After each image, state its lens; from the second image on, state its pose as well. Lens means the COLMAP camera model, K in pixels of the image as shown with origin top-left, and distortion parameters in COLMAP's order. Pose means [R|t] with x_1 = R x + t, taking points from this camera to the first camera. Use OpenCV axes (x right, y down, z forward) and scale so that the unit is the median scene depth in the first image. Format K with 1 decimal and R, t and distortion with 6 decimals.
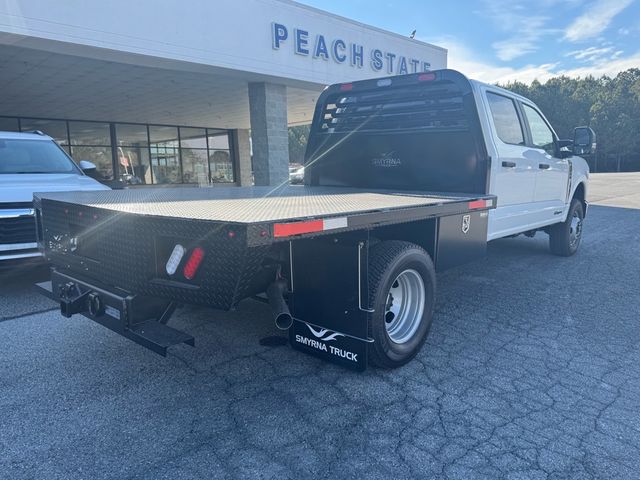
lens RADIAL K [[466.6, 0, 320.4], [0, 466.6, 240.8], [0, 0, 1]] dist [0.002972, 0.003182]
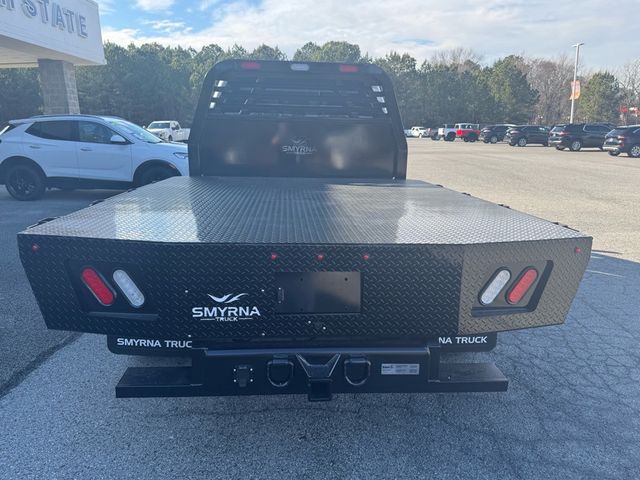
lens RADIAL K [[466.6, 0, 316.8], [0, 466.6, 243.1], [0, 0, 1]] dist [0.002972, 0.003182]
pose [[0.711073, -0.157495, 0.685252, -0.944392], [0.103928, 0.987428, 0.119102, -0.154991], [-0.695395, -0.013474, 0.718502, 0.469340]]
